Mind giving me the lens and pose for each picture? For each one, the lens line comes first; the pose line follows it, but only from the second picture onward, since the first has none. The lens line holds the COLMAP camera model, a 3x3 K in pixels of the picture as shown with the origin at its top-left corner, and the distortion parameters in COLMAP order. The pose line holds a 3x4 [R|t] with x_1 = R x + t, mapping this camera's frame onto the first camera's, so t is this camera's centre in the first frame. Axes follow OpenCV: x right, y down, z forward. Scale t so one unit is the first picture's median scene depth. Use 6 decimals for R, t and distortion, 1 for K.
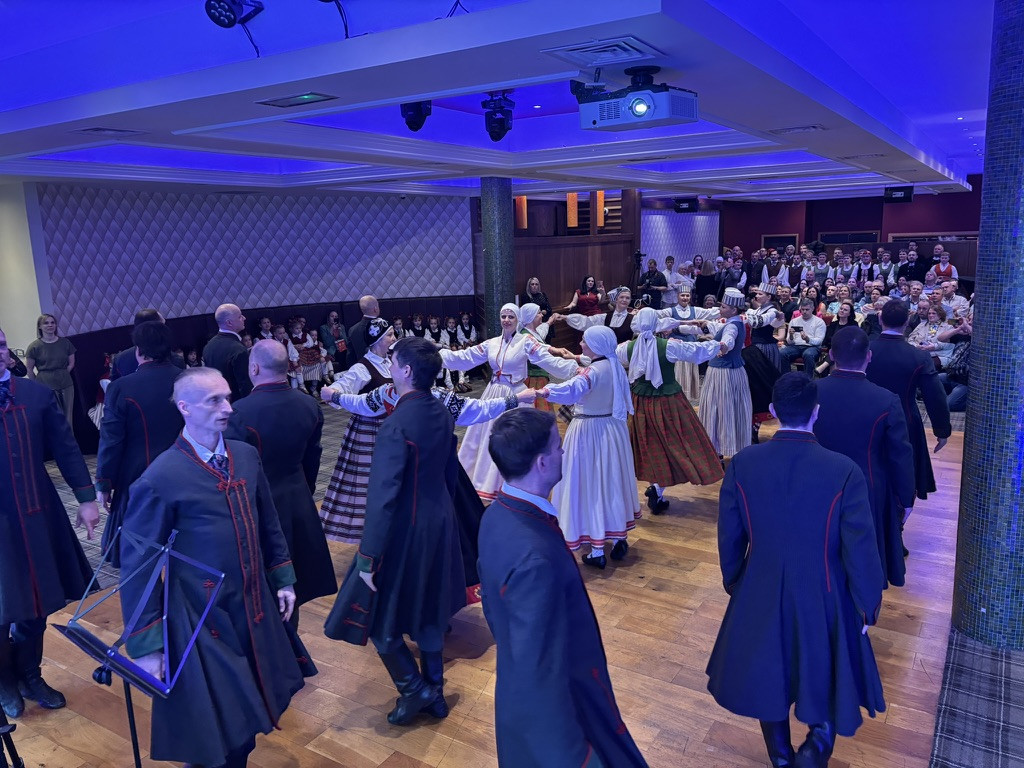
lens RADIAL K [[778.8, 0, 512.0], [0, 778.8, 384.0], [0, 0, 1]] dist [0.046543, -0.054956]
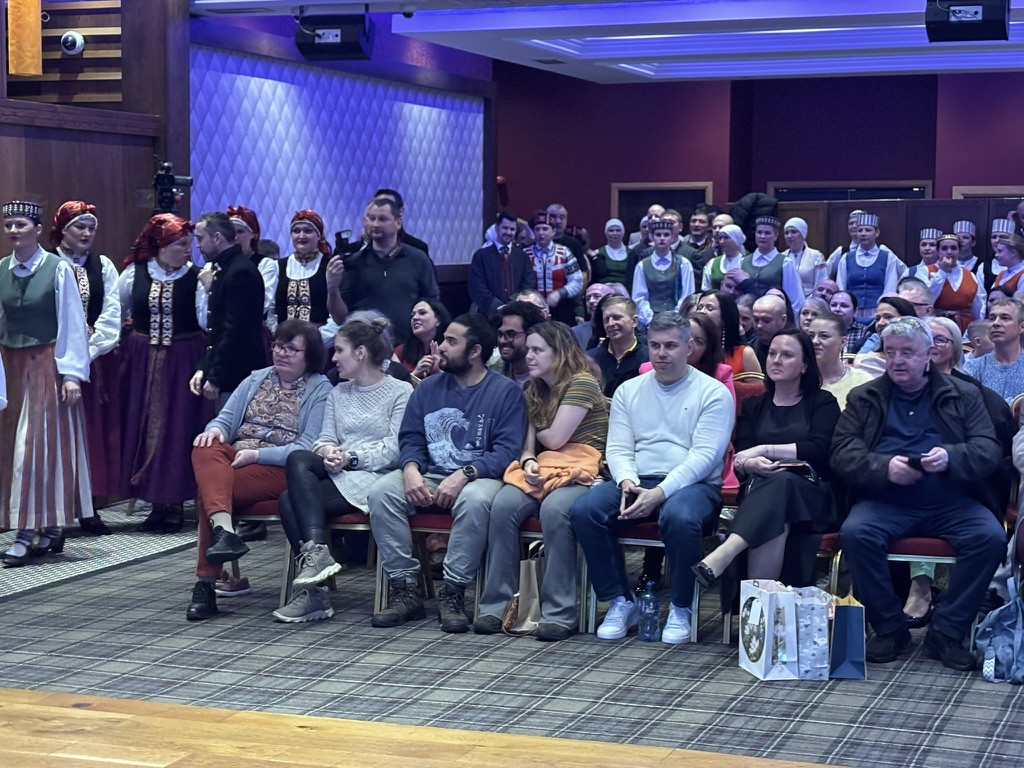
lens RADIAL K [[2036.4, 0, 509.4], [0, 2036.4, 383.6], [0, 0, 1]] dist [0.074898, 0.051791]
pose [[0.975288, 0.023699, 0.219664, 0.298020], [0.002372, 0.993050, -0.117669, 0.002247], [-0.220926, 0.115282, 0.968453, 0.580115]]
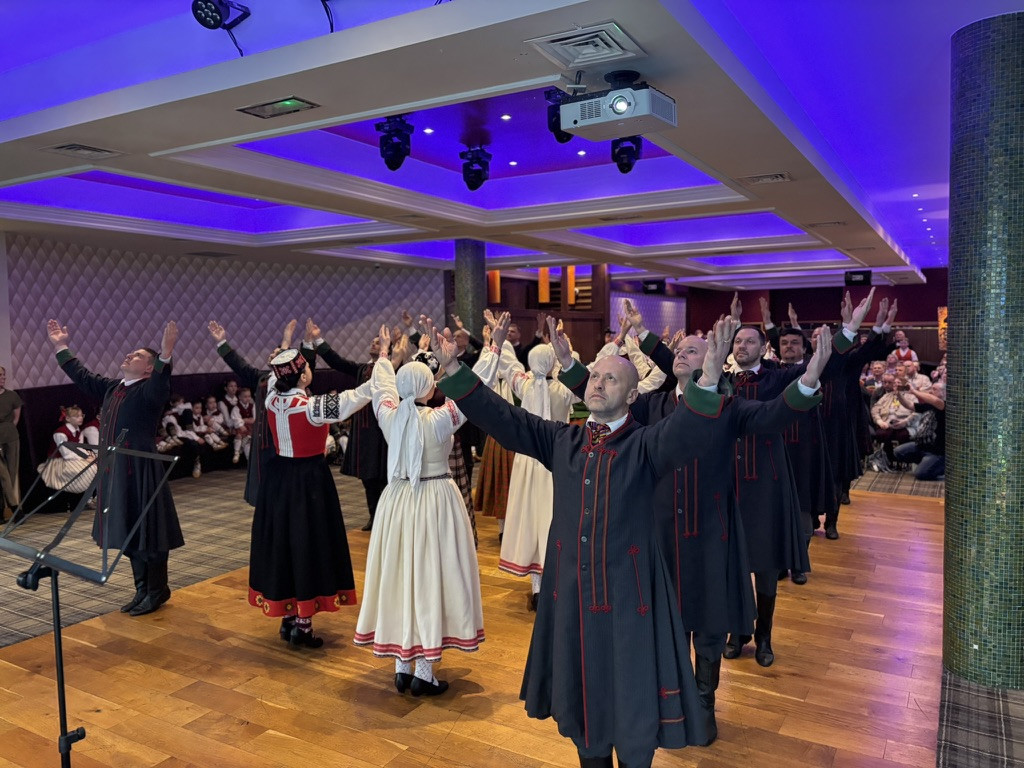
lens RADIAL K [[778.8, 0, 512.0], [0, 778.8, 384.0], [0, 0, 1]] dist [0.046543, -0.054956]
pose [[0.999070, 0.016139, 0.039973, -0.006995], [-0.010924, 0.991791, -0.127403, 0.077427], [-0.041701, 0.126848, 0.991045, 0.025944]]
